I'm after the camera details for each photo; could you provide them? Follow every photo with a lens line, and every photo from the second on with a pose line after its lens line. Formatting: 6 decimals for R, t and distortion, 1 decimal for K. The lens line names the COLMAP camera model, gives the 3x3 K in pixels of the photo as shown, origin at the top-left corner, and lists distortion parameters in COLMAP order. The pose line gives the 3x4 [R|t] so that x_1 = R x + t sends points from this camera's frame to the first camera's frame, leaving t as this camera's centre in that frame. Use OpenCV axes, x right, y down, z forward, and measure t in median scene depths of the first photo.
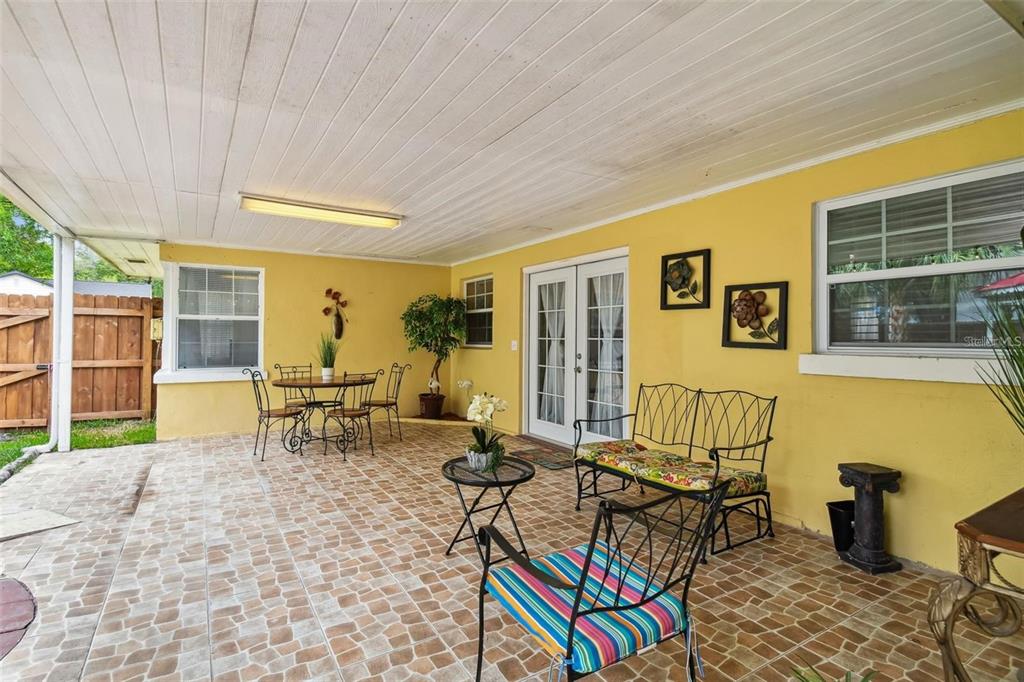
lens RADIAL K [[498.5, 0, 512.0], [0, 498.5, 341.0], [0, 0, 1]] dist [0.000835, 0.000030]
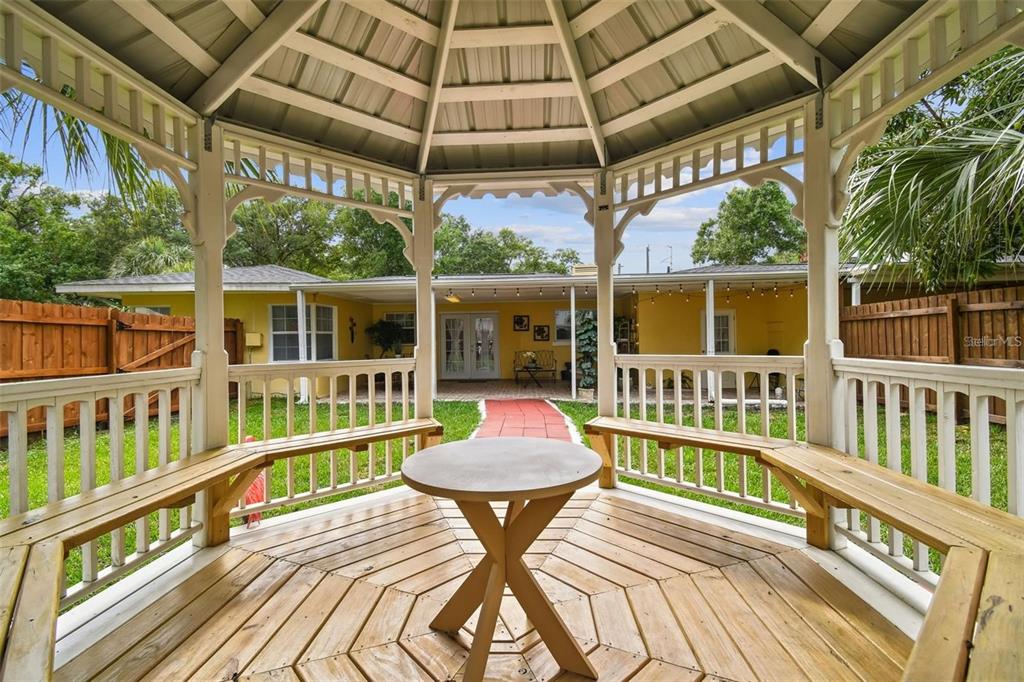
lens RADIAL K [[452.7, 0, 508.6], [0, 452.7, 345.0], [0, 0, 1]] dist [0.024368, -0.000167]
pose [[0.581656, -0.027561, 0.812968, -2.415882], [0.023707, 0.999576, 0.016925, -0.018302], [-0.813090, 0.009429, 0.582062, -0.868828]]
